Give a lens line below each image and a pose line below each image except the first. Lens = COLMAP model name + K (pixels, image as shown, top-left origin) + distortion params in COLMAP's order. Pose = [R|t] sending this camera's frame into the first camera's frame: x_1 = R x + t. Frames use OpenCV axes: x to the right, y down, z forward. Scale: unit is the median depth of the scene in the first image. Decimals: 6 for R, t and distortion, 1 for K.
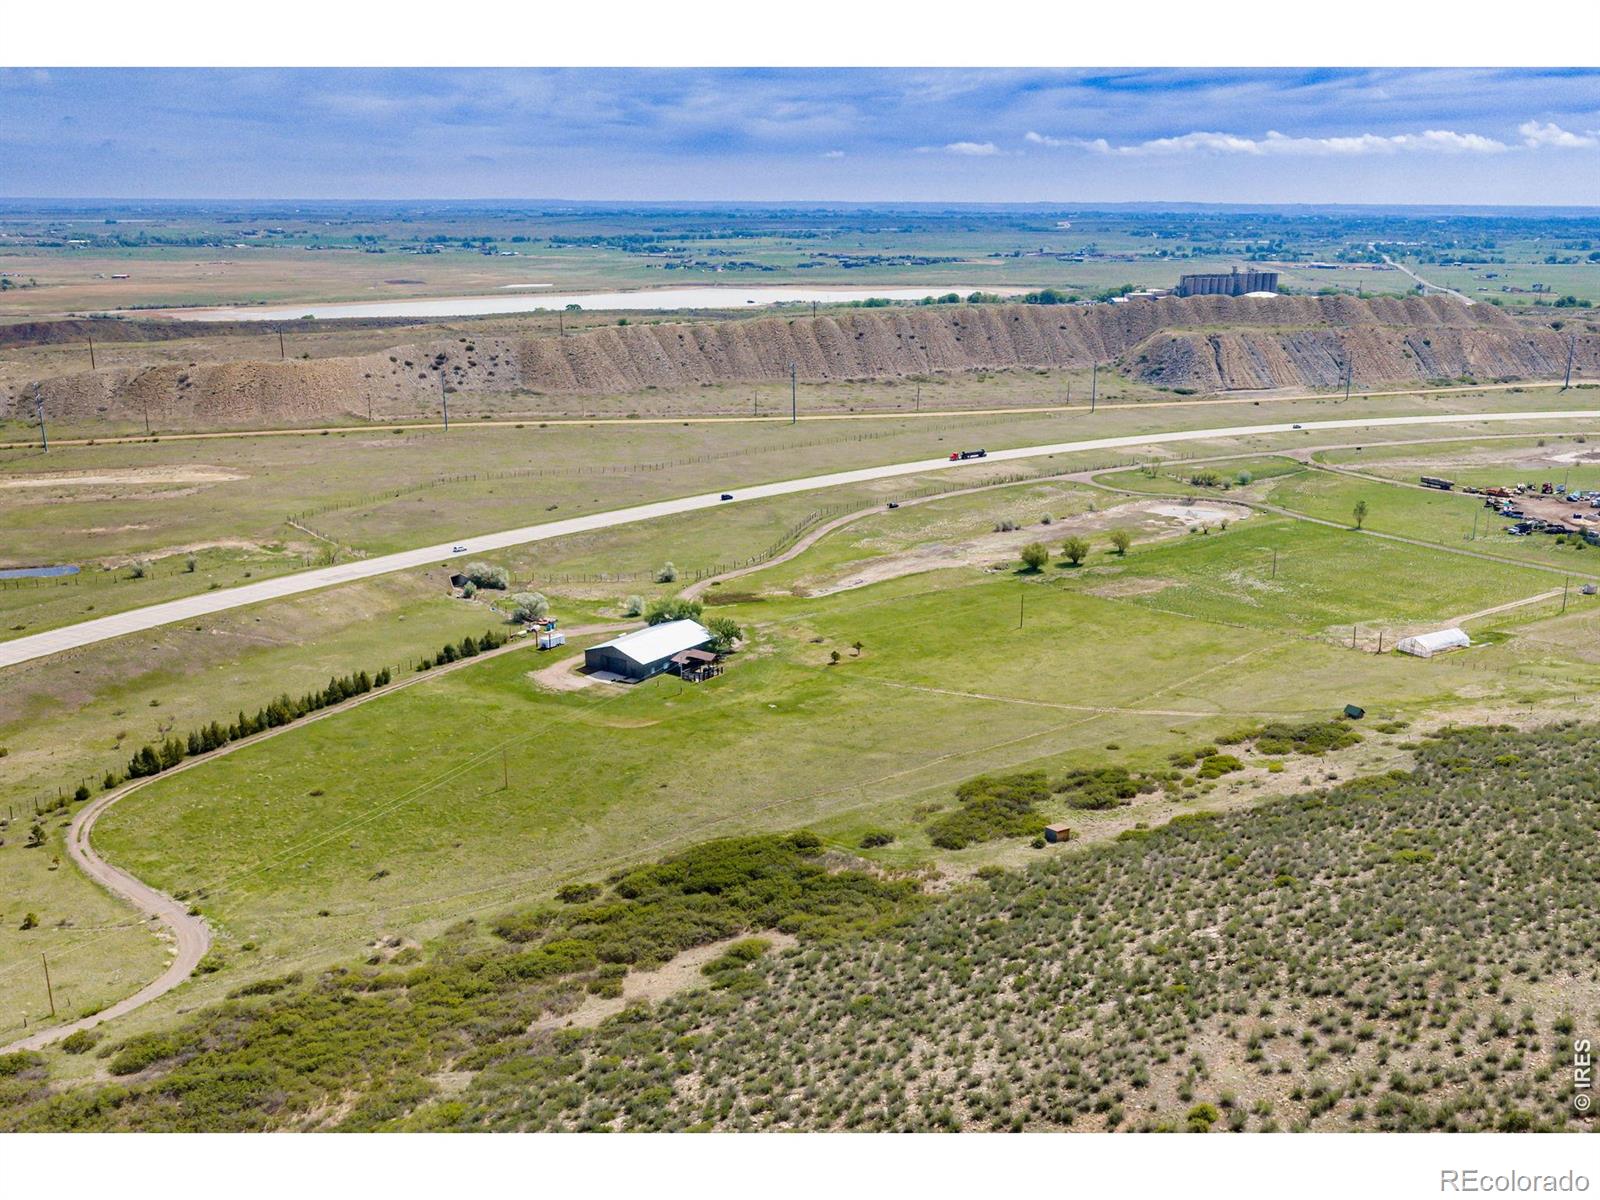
lens RADIAL K [[1414.7, 0, 839.2], [0, 1414.7, 630.2], [0, 0, 1]] dist [-0.004924, -0.006912]
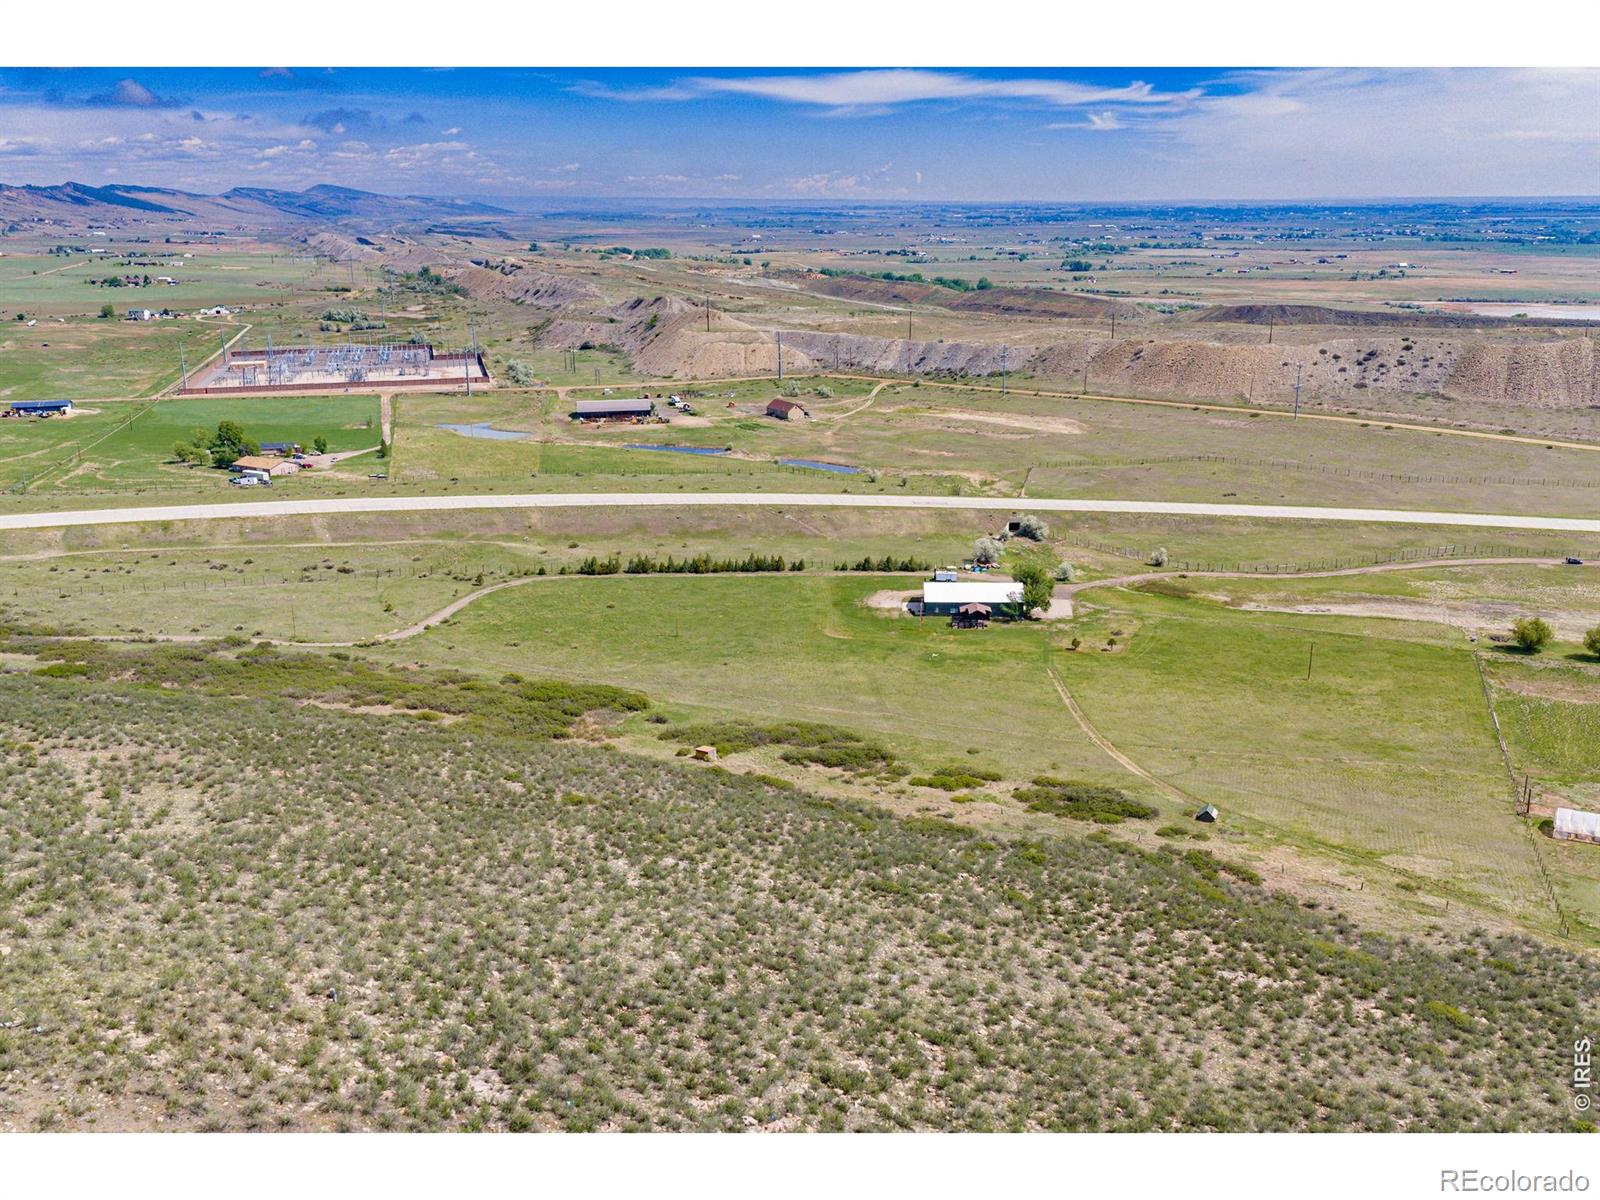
lens RADIAL K [[1358.5, 0, 821.9], [0, 1358.5, 595.5], [0, 0, 1]] dist [0.028963, -0.064706]
pose [[0.532505, 0.224000, -0.816249, 0.473884], [-0.233640, 0.965780, 0.112613, -0.056749], [0.813542, 0.130741, 0.566618, 0.188666]]
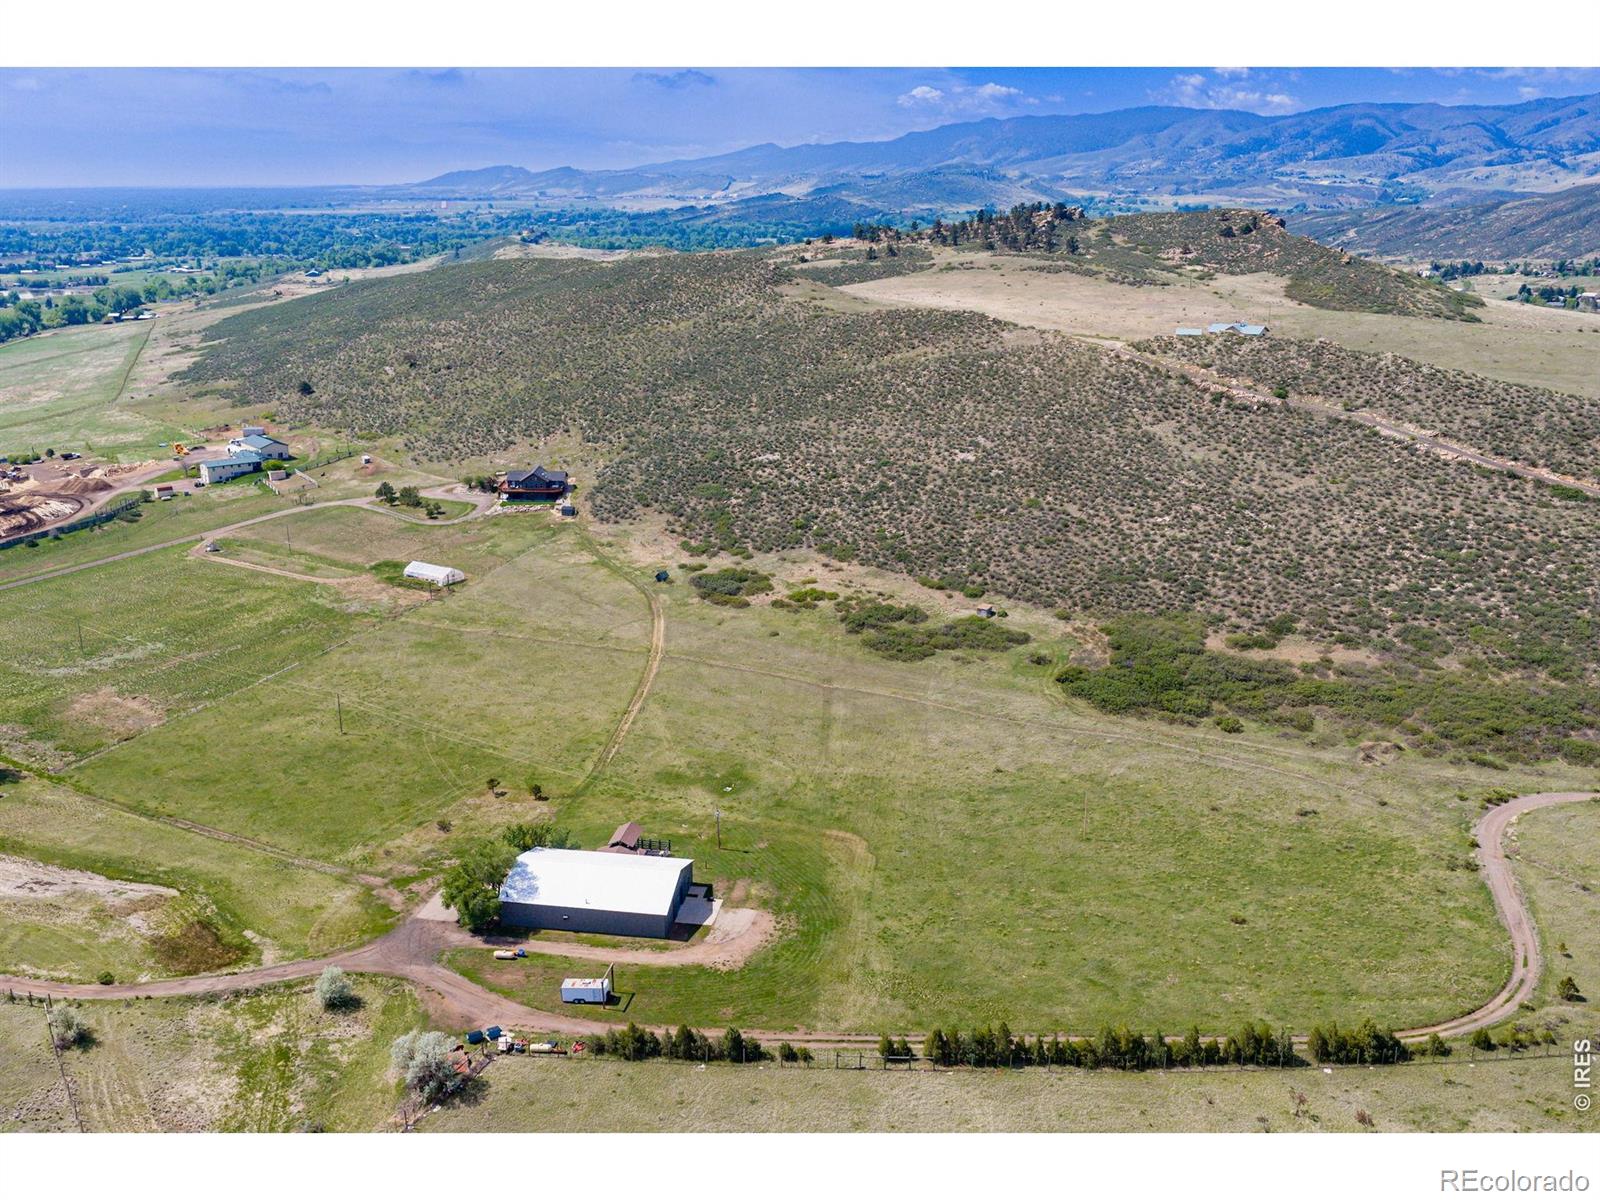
lens RADIAL K [[1470.2, 0, 781.5], [0, 1470.2, 607.6], [0, 0, 1]] dist [0.016496, -0.025835]
pose [[-0.428395, -0.256007, 0.866567, -0.495623], [0.261197, 0.882999, 0.389986, -0.236043], [-0.865017, 0.393413, -0.311404, 0.738126]]
